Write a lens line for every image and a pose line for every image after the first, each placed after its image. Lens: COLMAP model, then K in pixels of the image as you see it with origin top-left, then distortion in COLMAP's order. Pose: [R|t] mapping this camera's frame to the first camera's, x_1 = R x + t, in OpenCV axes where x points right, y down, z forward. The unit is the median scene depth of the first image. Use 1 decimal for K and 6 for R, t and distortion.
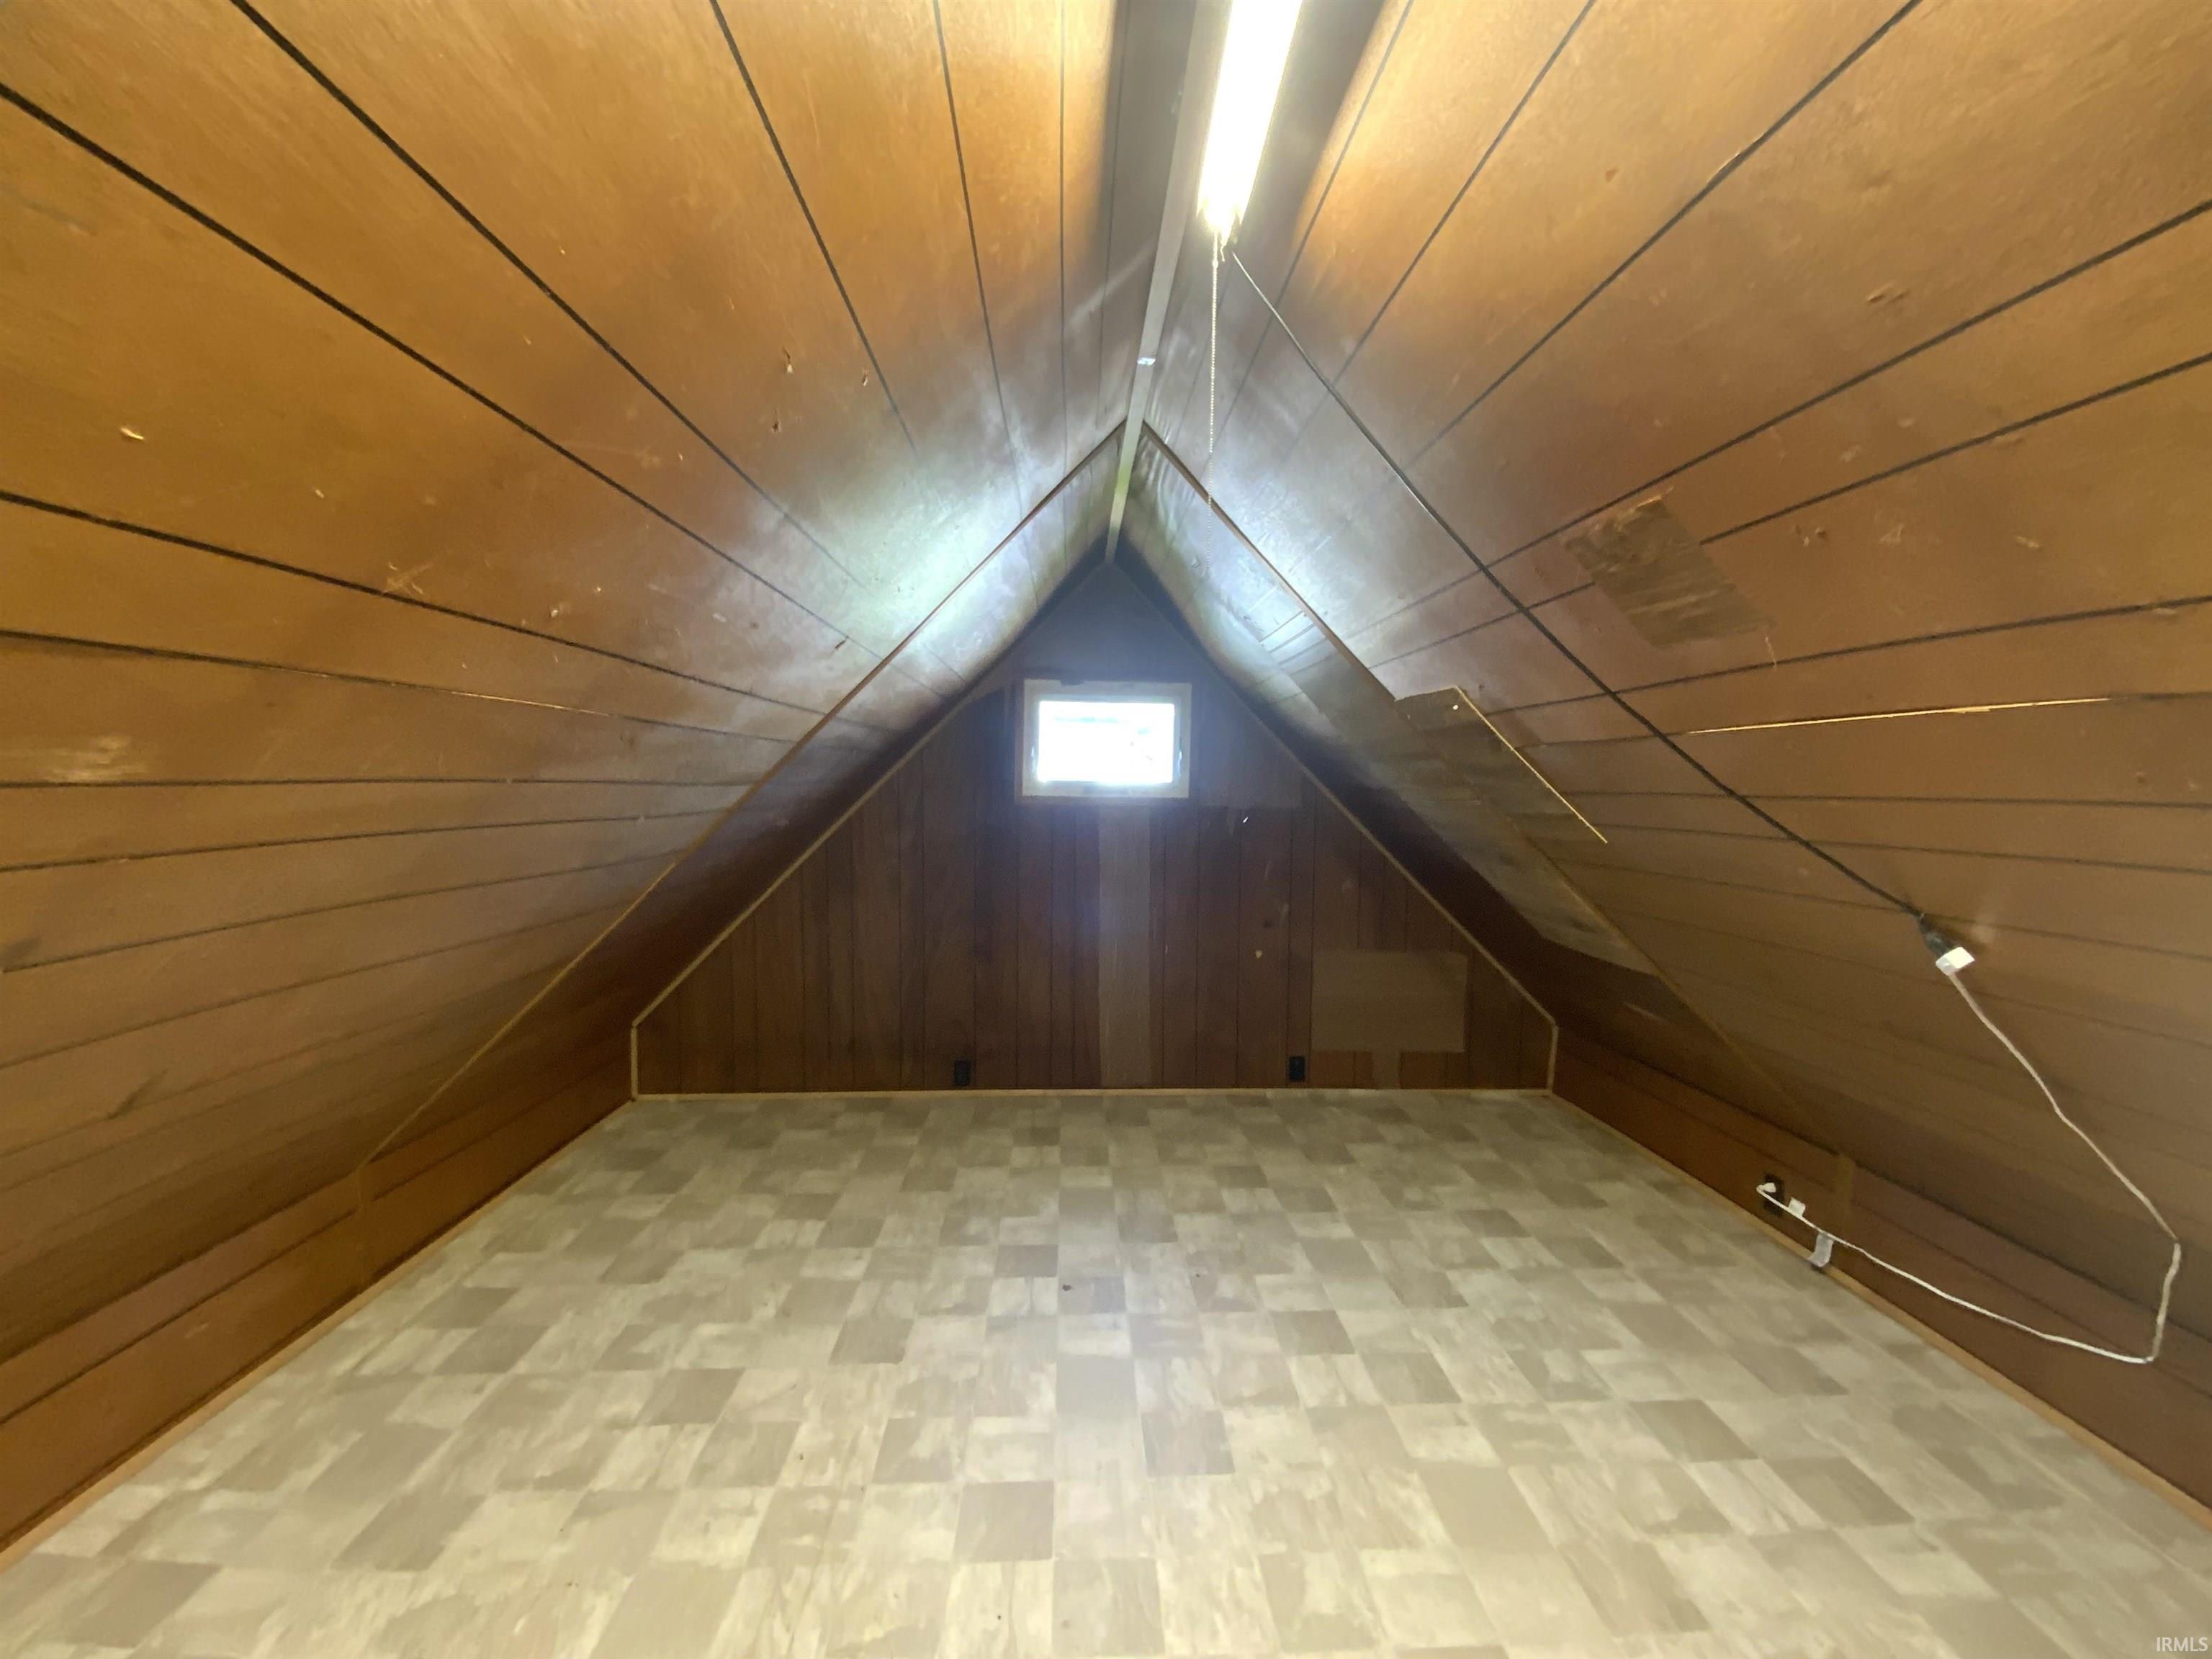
lens RADIAL K [[891.9, 0, 1106.0], [0, 891.9, 829.5], [0, 0, 1]] dist [-0.000909, -0.009851]
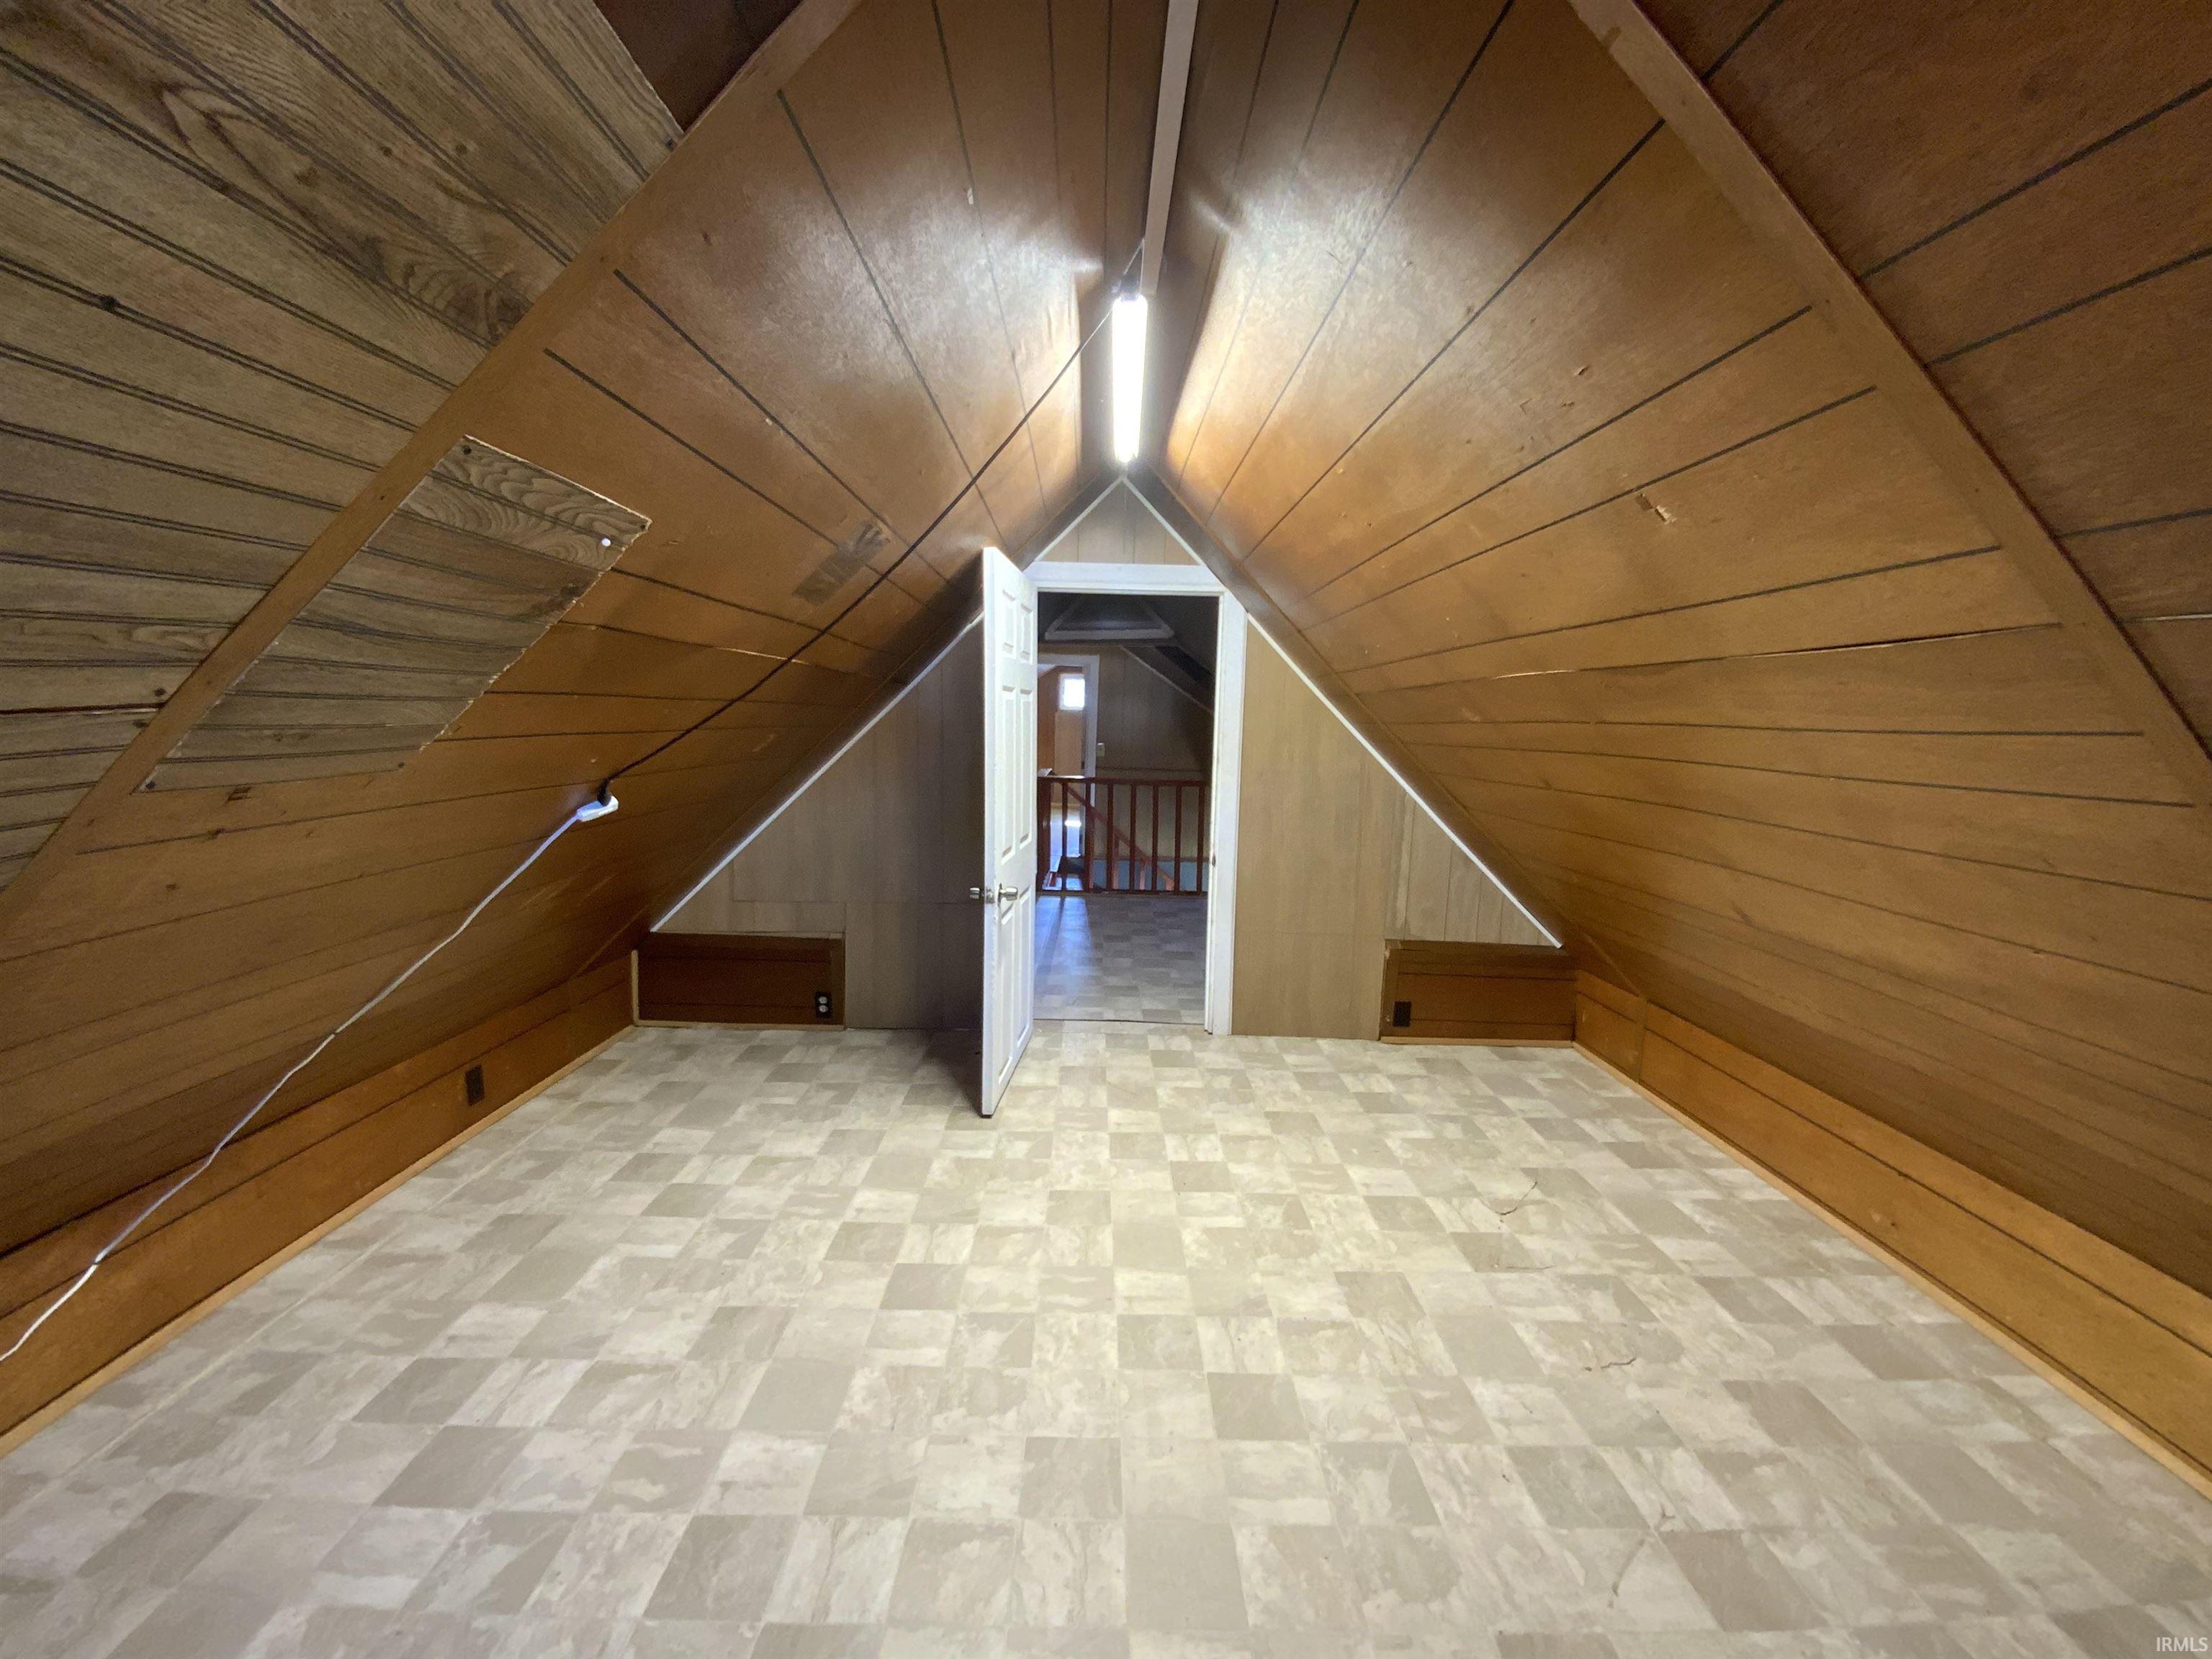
lens RADIAL K [[891.9, 0, 1106.0], [0, 891.9, 829.5], [0, 0, 1]] dist [-0.000909, -0.009851]
pose [[-0.998622, -0.044396, 0.027987, 0.063641], [-0.038436, 0.981805, 0.185963, -0.088163], [-0.035734, 0.184631, -0.982158, 1.806712]]
